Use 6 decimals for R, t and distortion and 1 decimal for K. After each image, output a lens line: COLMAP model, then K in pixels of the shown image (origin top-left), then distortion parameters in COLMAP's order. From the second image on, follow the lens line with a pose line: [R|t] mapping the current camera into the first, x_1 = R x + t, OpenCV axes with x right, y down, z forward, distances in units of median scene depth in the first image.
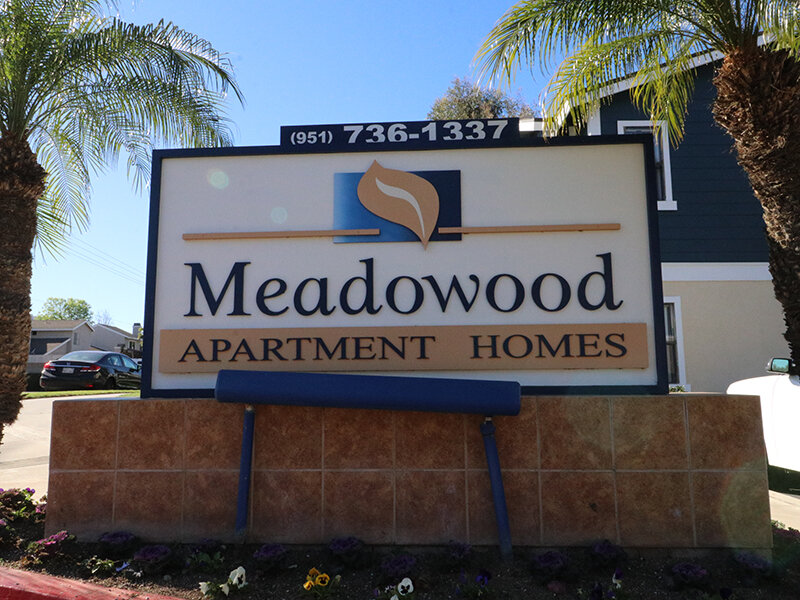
lens RADIAL K [[642.5, 0, 400.3], [0, 642.5, 298.8], [0, 0, 1]] dist [0.017062, -0.012885]
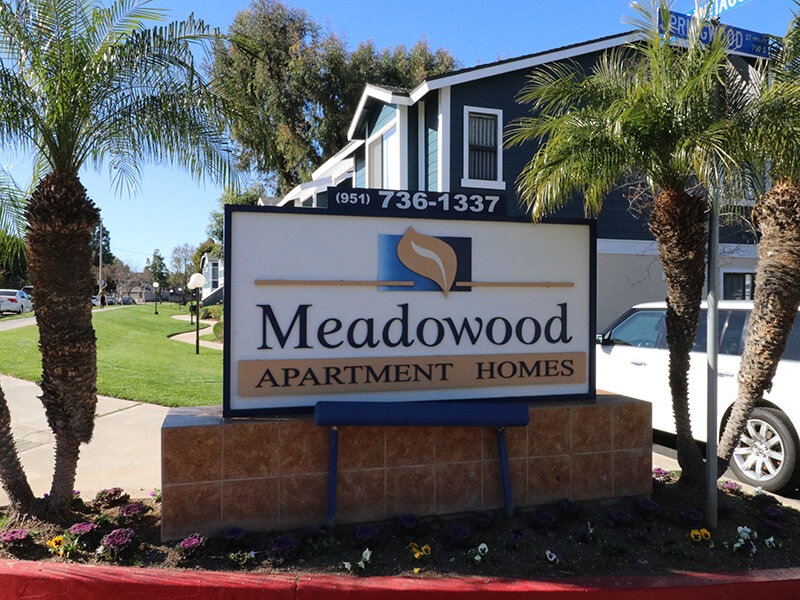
lens RADIAL K [[642.5, 0, 399.1], [0, 642.5, 301.3], [0, 0, 1]] dist [0.017062, -0.012885]
pose [[0.938933, 0.007591, 0.344015, -0.530255], [-0.054454, 0.990436, 0.126770, -0.242397], [-0.339763, -0.137761, 0.930367, -0.213859]]
